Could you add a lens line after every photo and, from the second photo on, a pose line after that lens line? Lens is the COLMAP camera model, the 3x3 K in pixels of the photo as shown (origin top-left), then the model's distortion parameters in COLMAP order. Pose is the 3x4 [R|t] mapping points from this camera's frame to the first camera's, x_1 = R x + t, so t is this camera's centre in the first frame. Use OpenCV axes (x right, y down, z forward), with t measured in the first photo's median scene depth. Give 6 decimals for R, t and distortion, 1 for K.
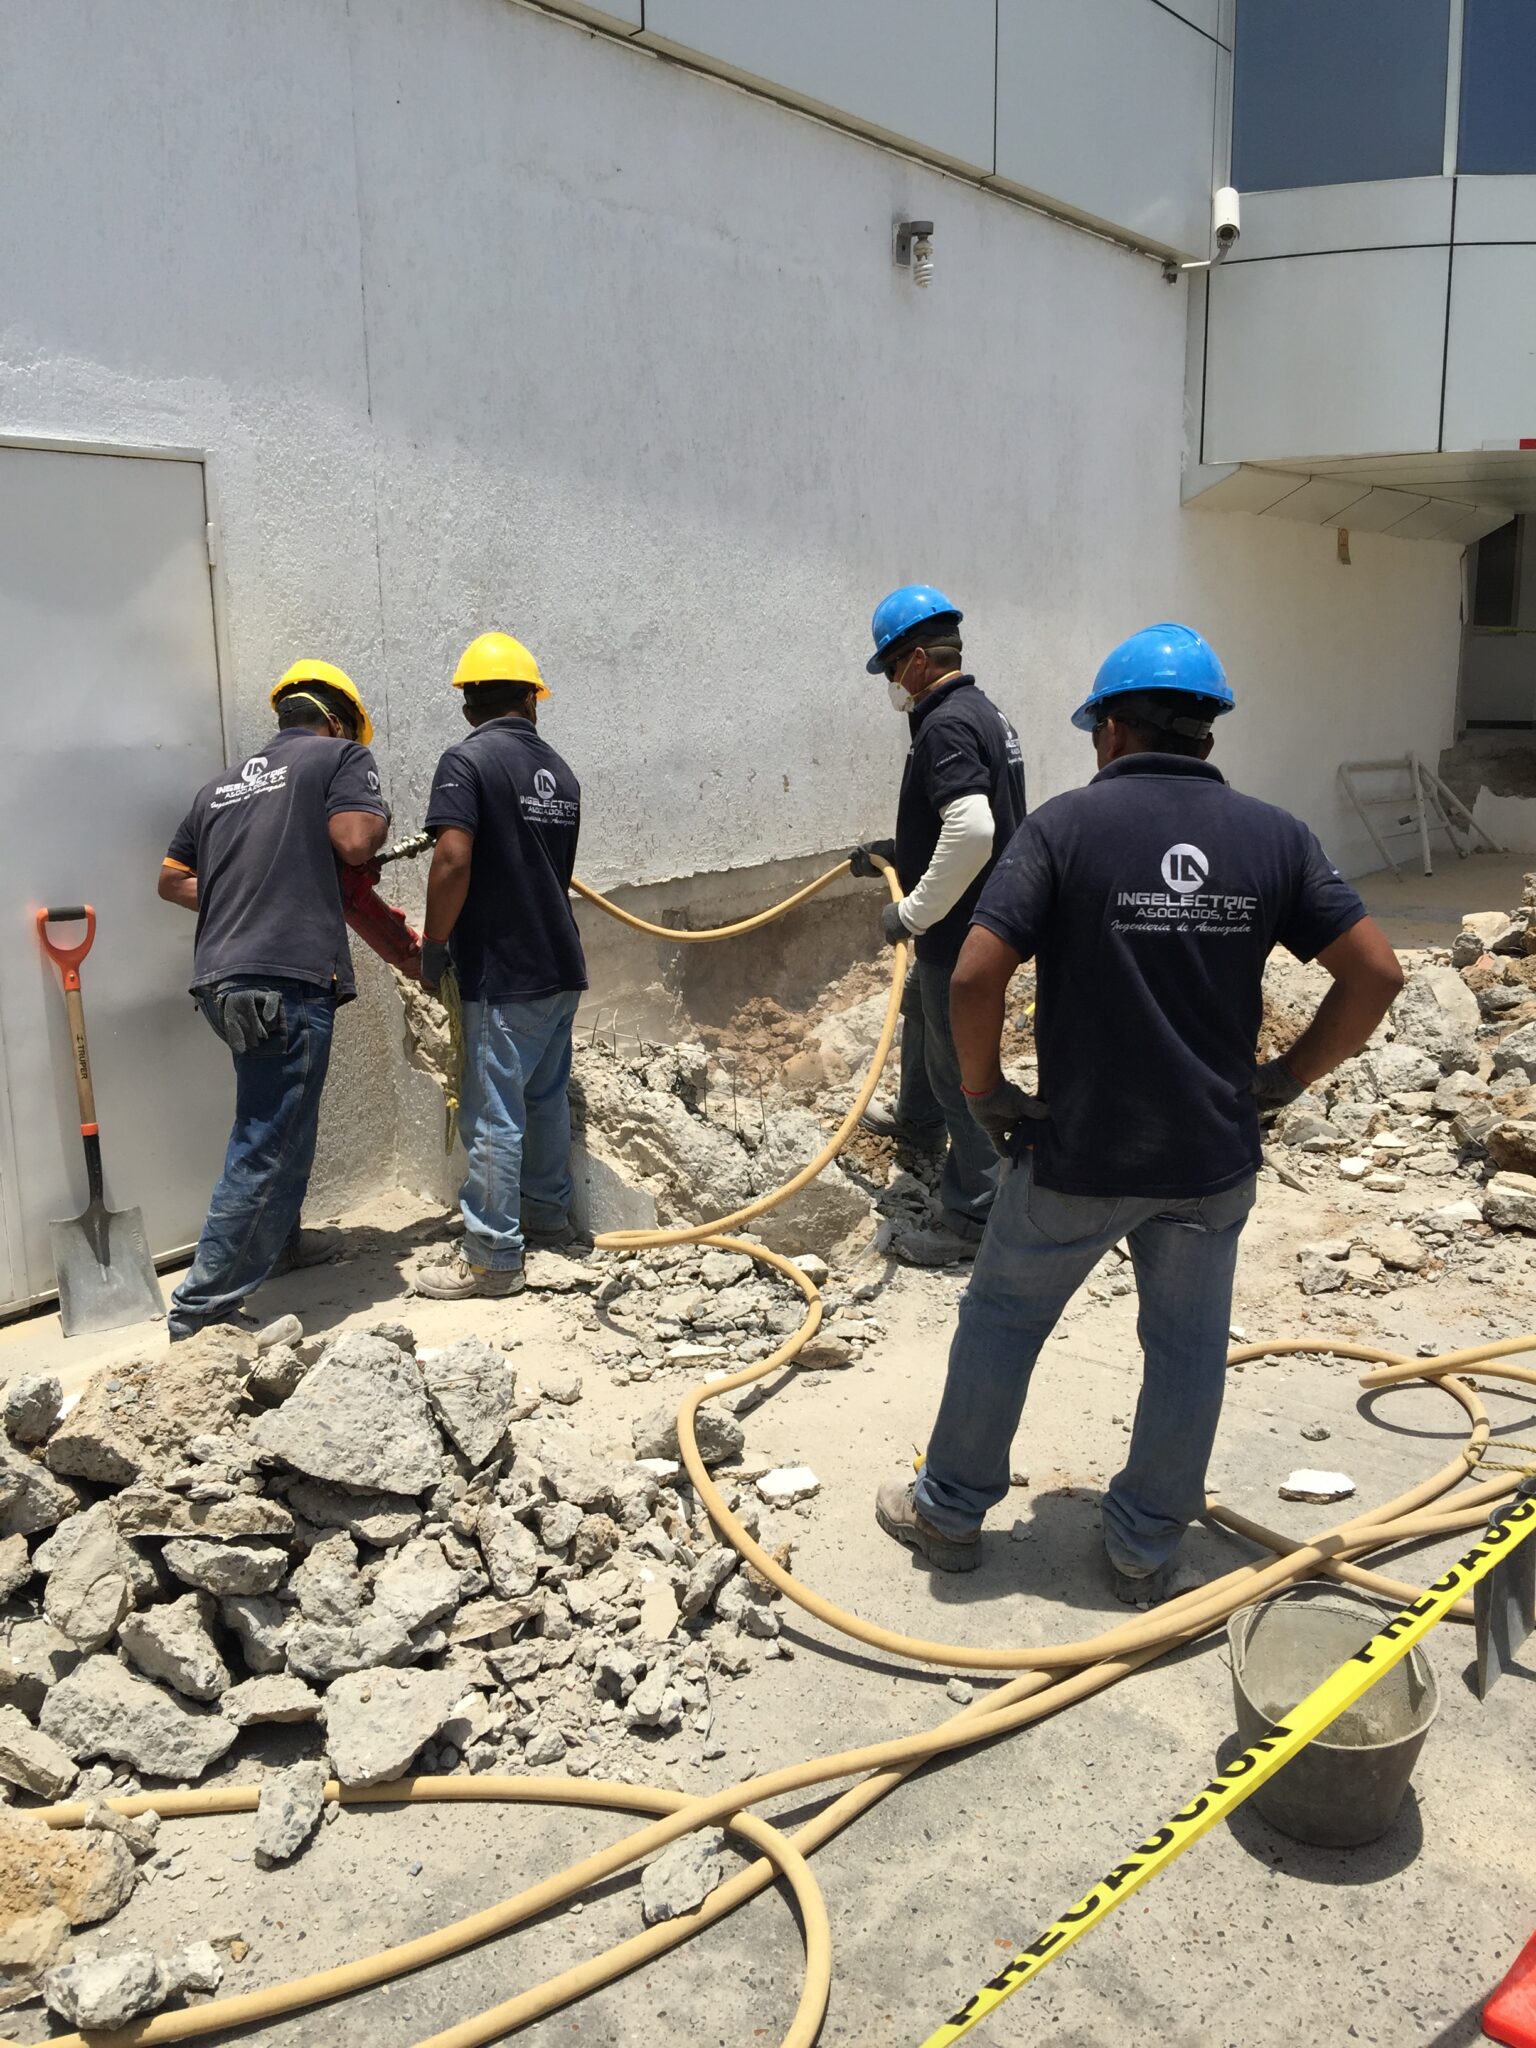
lens RADIAL K [[1724.5, 0, 775.9], [0, 1724.5, 996.9], [0, 0, 1]] dist [0.081019, -0.140738]
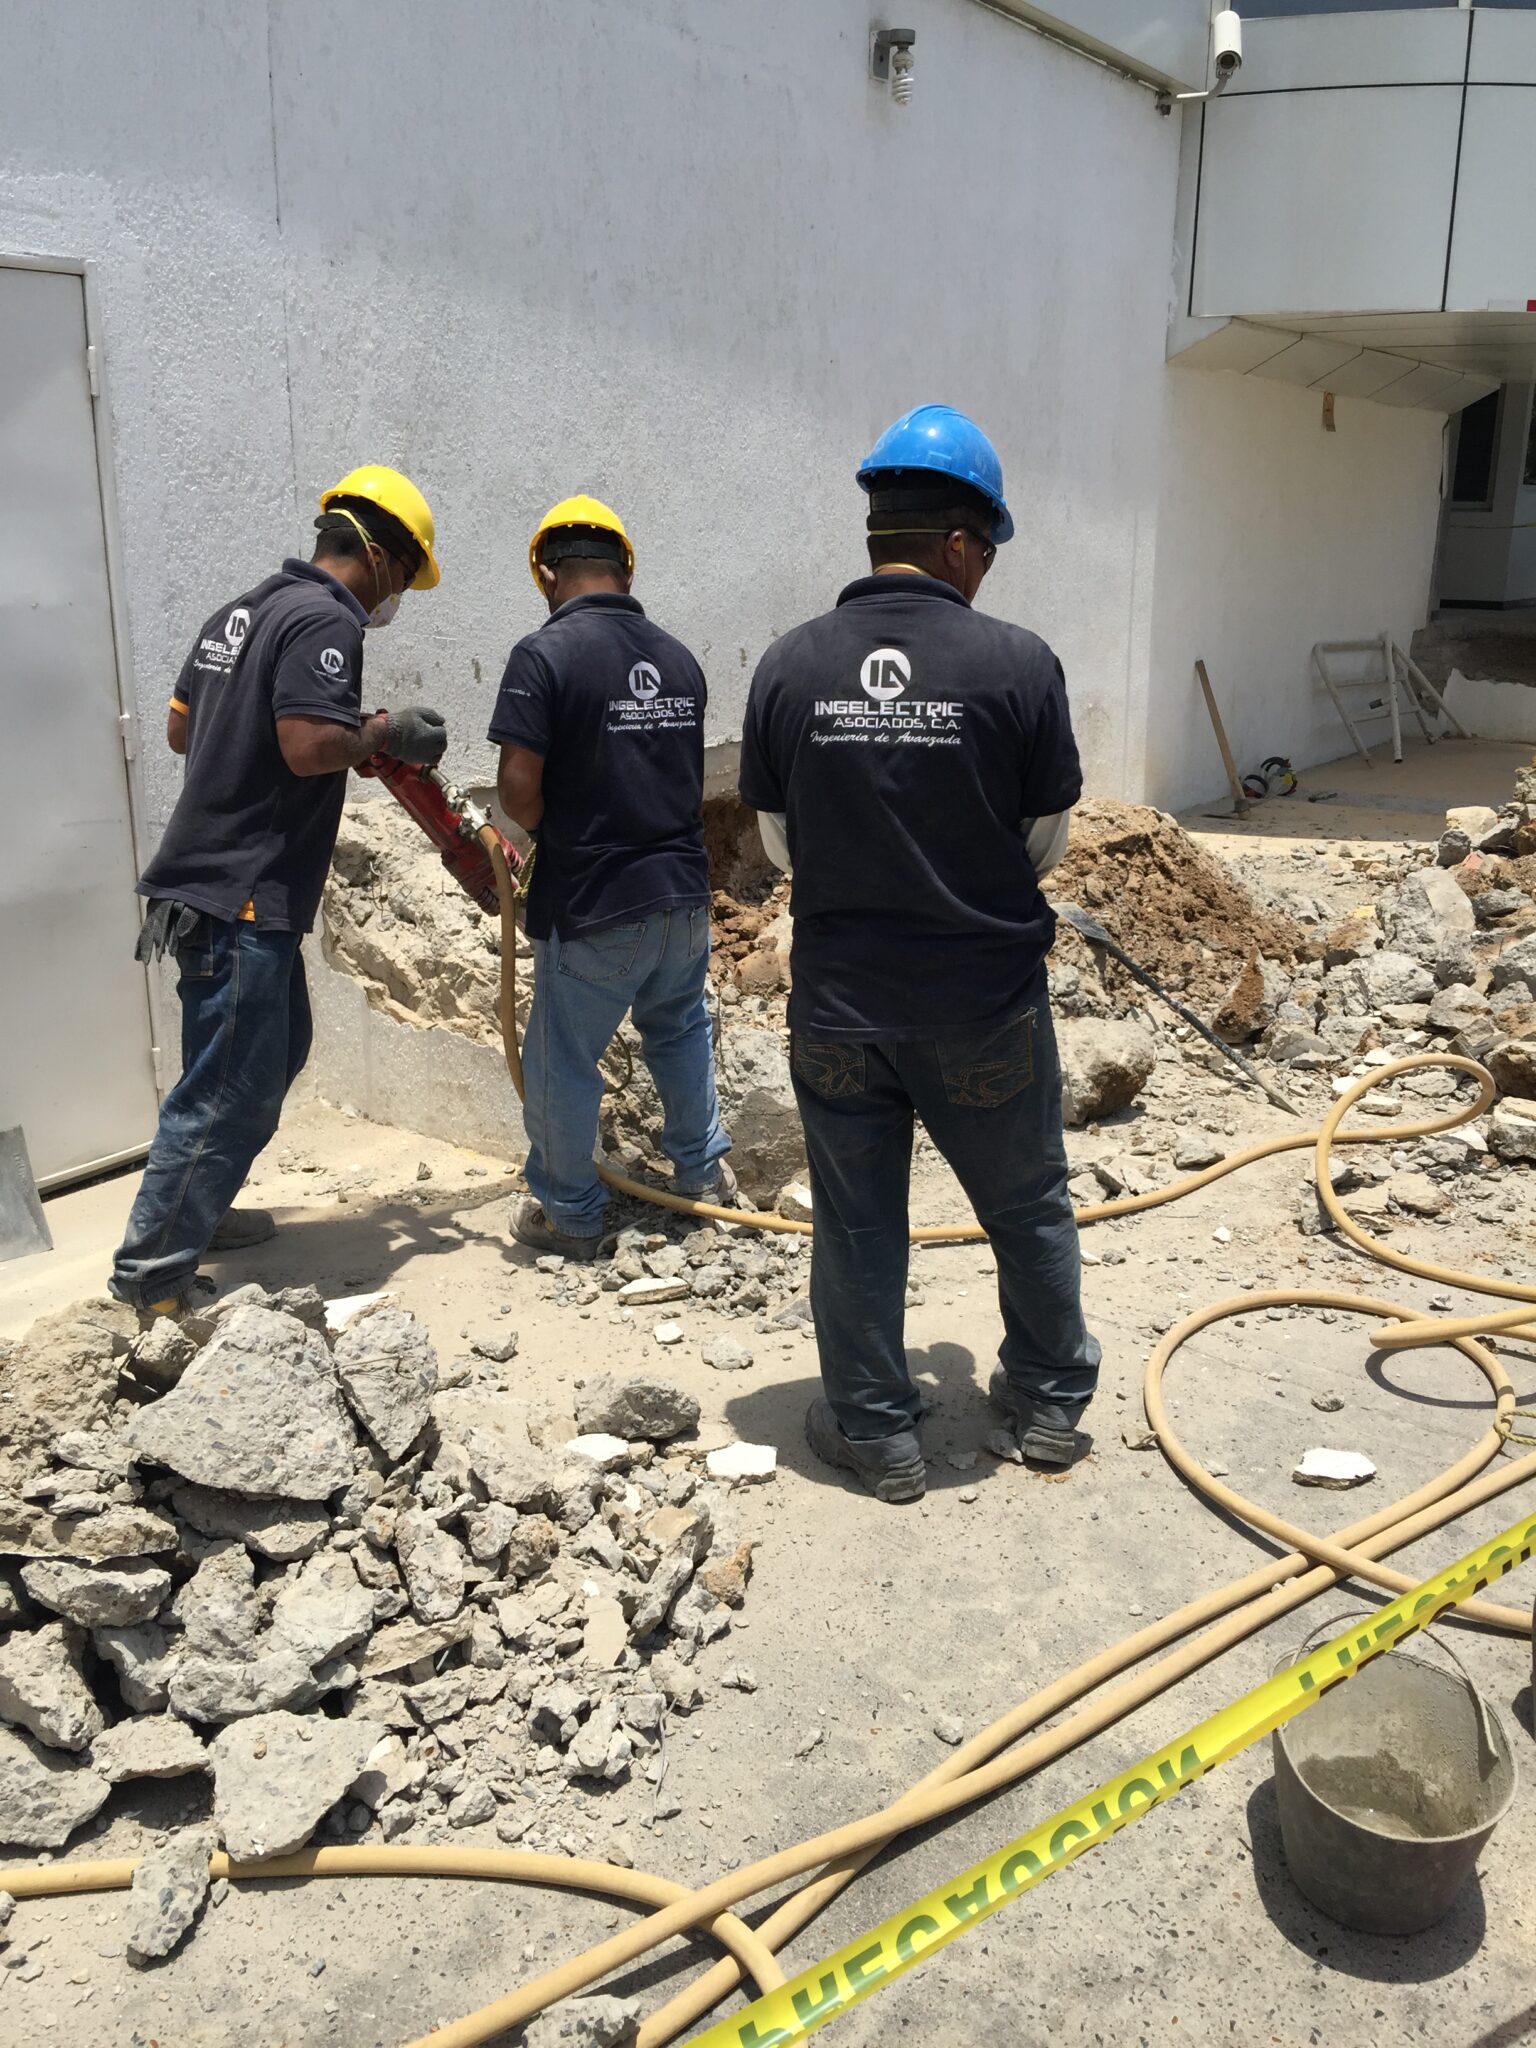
lens RADIAL K [[1724.5, 0, 775.9], [0, 1724.5, 996.9], [0, 0, 1]] dist [0.081019, -0.140738]
pose [[0.999280, 0.013390, 0.035505, -0.016070], [-0.016063, 0.996970, 0.076112, -0.030783], [-0.034379, -0.076627, 0.996467, 0.146936]]
